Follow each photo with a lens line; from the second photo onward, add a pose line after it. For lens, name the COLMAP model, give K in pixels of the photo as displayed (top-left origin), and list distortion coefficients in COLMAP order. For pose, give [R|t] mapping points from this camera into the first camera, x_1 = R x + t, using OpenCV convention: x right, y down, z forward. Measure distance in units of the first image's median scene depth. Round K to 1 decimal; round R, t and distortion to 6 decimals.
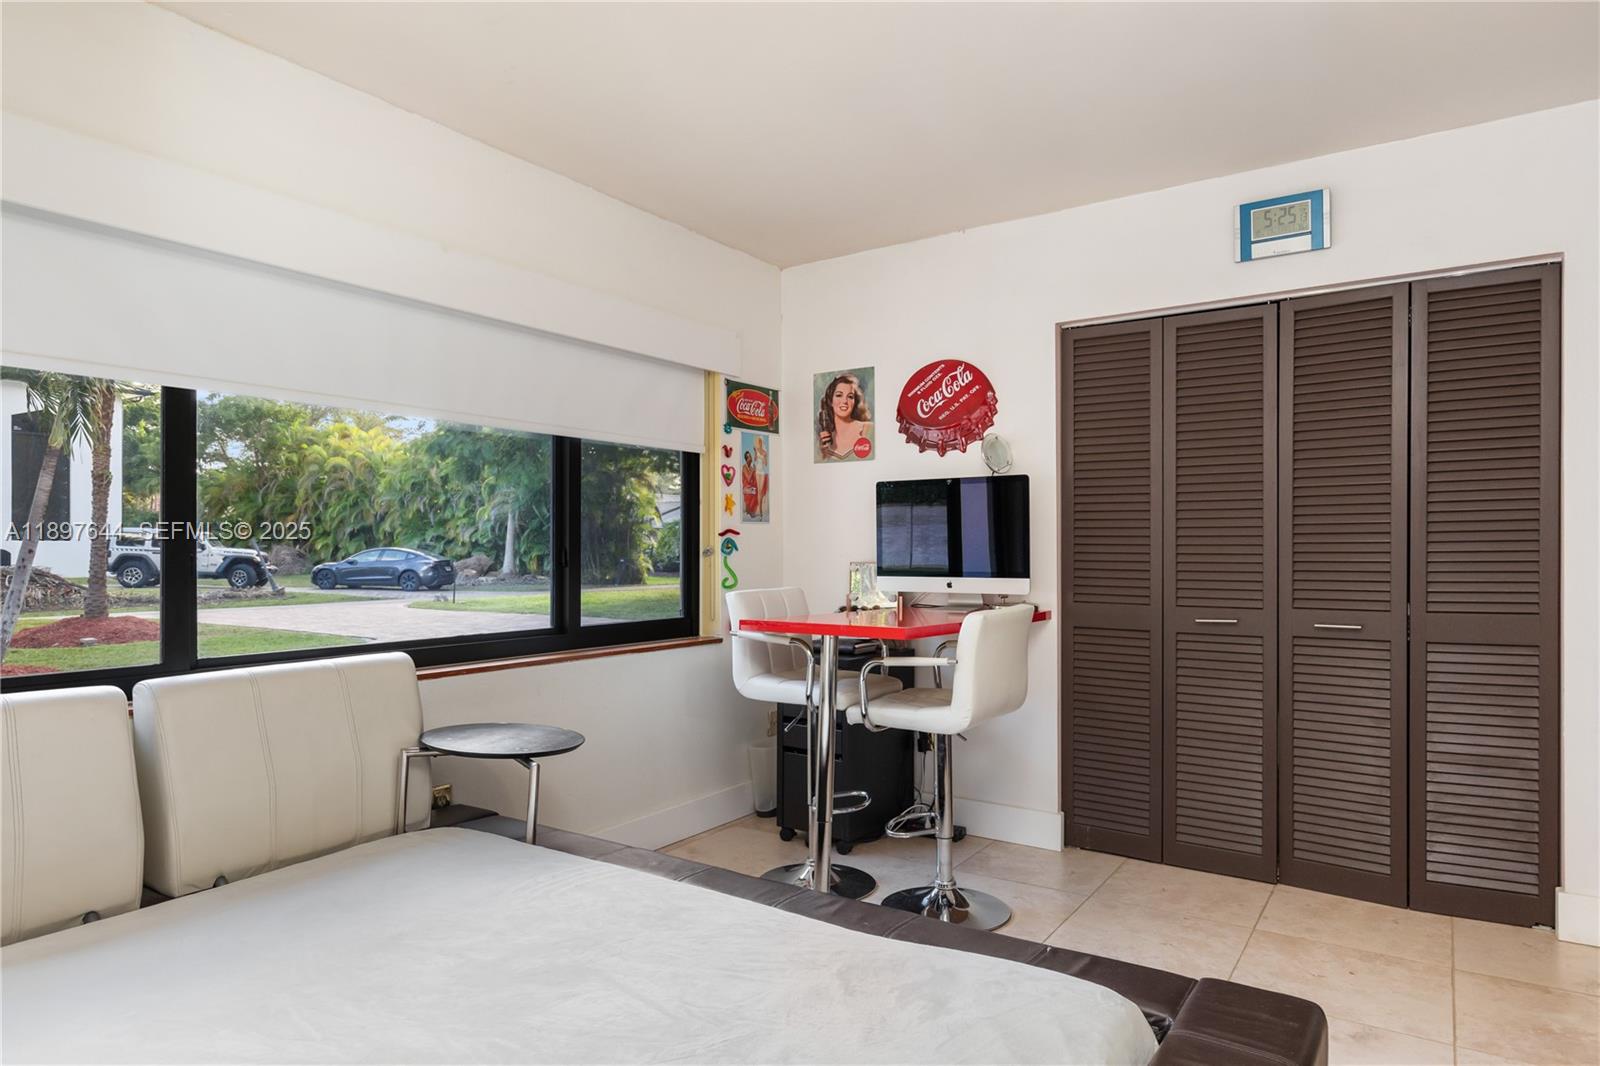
lens RADIAL K [[954.4, 0, 798.2], [0, 954.4, 531.9], [0, 0, 1]] dist [-0.000855, -0.000111]
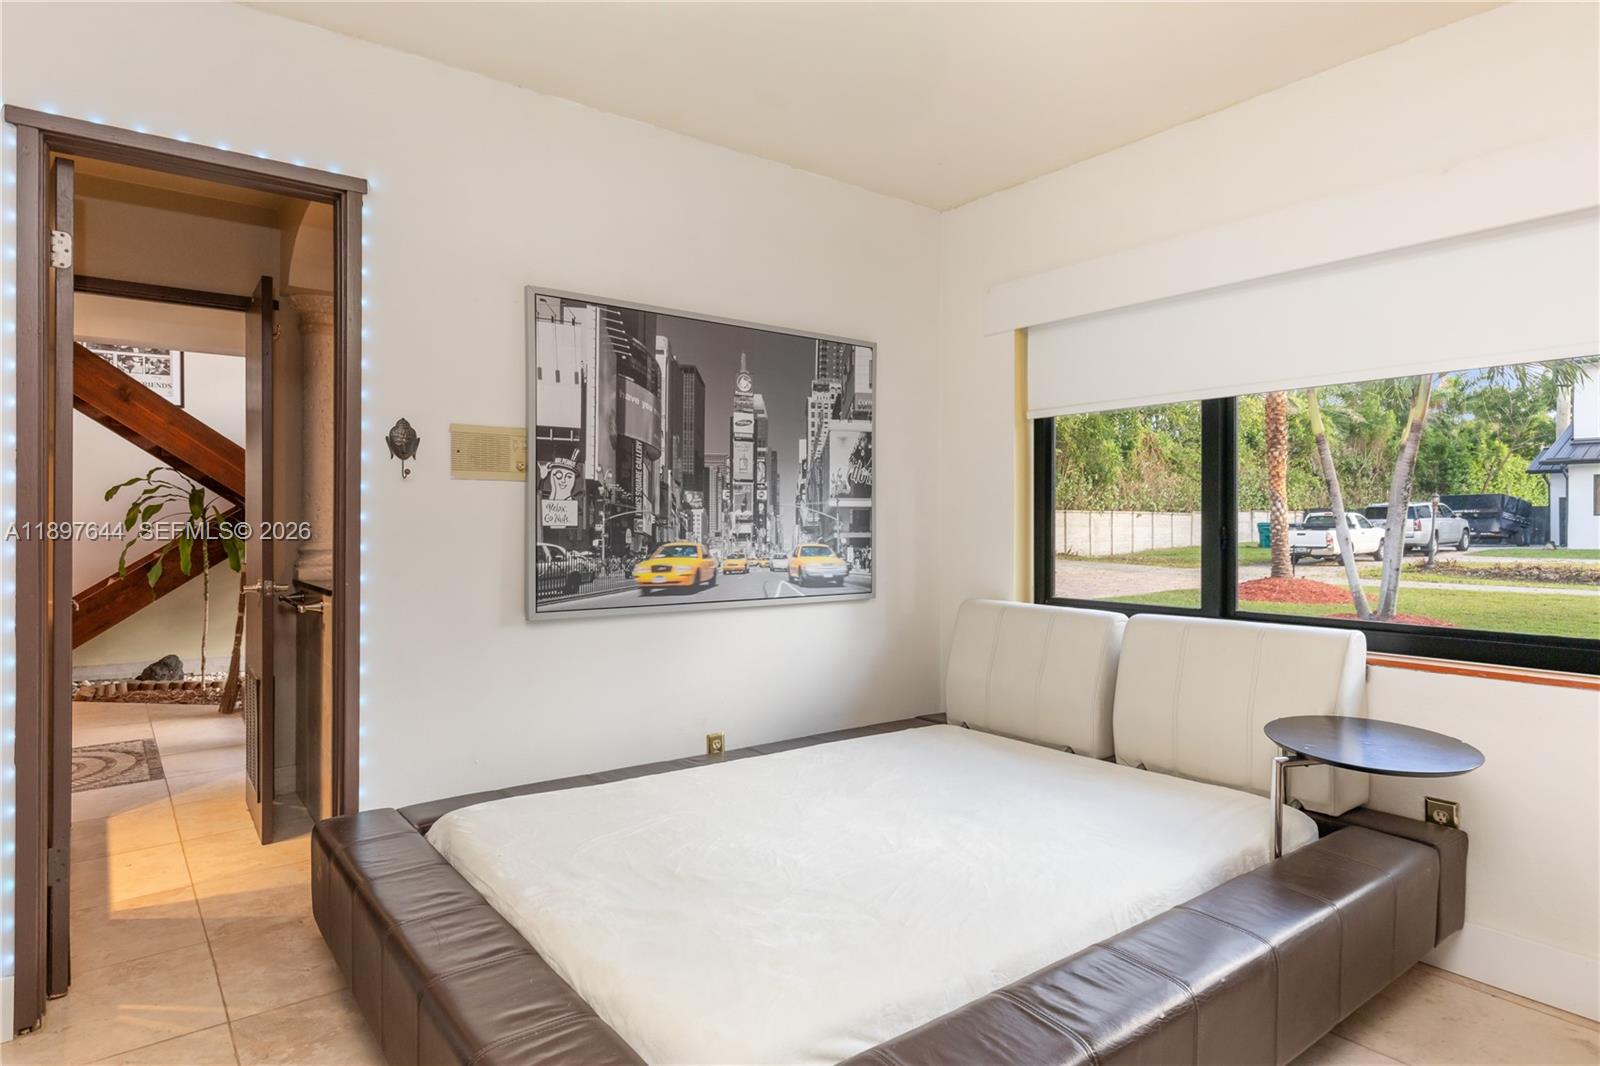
lens RADIAL K [[921.9, 0, 799.3], [0, 921.9, 531.7], [0, 0, 1]] dist [0.017130, -0.002038]
pose [[-0.310544, 0.004587, -0.950548, 0.784152], [-0.000214, 0.999988, 0.004895, 0.027374], [0.950559, 0.001723, -0.310540, 0.942426]]
